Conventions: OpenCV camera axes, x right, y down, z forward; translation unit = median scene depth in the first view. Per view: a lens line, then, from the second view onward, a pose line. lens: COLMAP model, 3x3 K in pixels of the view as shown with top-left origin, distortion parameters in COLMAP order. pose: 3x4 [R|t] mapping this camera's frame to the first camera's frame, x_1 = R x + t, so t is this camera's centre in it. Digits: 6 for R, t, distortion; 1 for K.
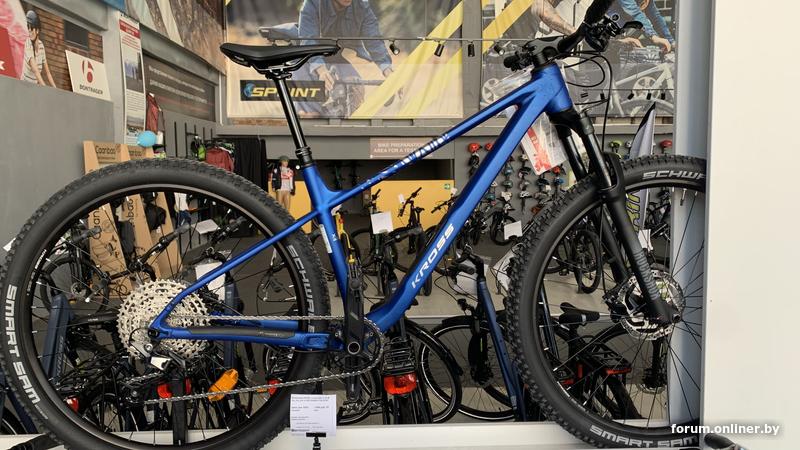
lens RADIAL K [[612.2, 0, 399.7], [0, 612.2, 225.5], [0, 0, 1]] dist [0.008390, 0.000621]
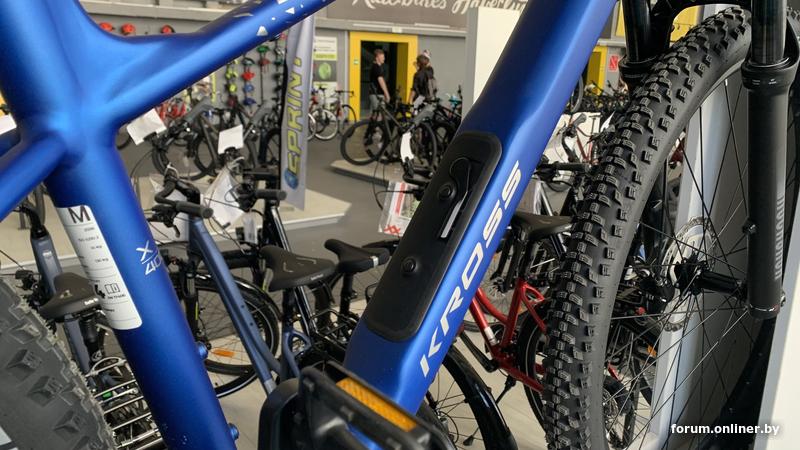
lens RADIAL K [[612.2, 0, 400.5], [0, 612.2, 220.7], [0, 0, 1]] dist [0.008390, 0.000621]
pose [[0.804813, -0.120225, 0.581224, -0.072789], [0.026498, 0.985571, 0.167173, -0.012714], [-0.592936, -0.119141, 0.796387, 0.352357]]
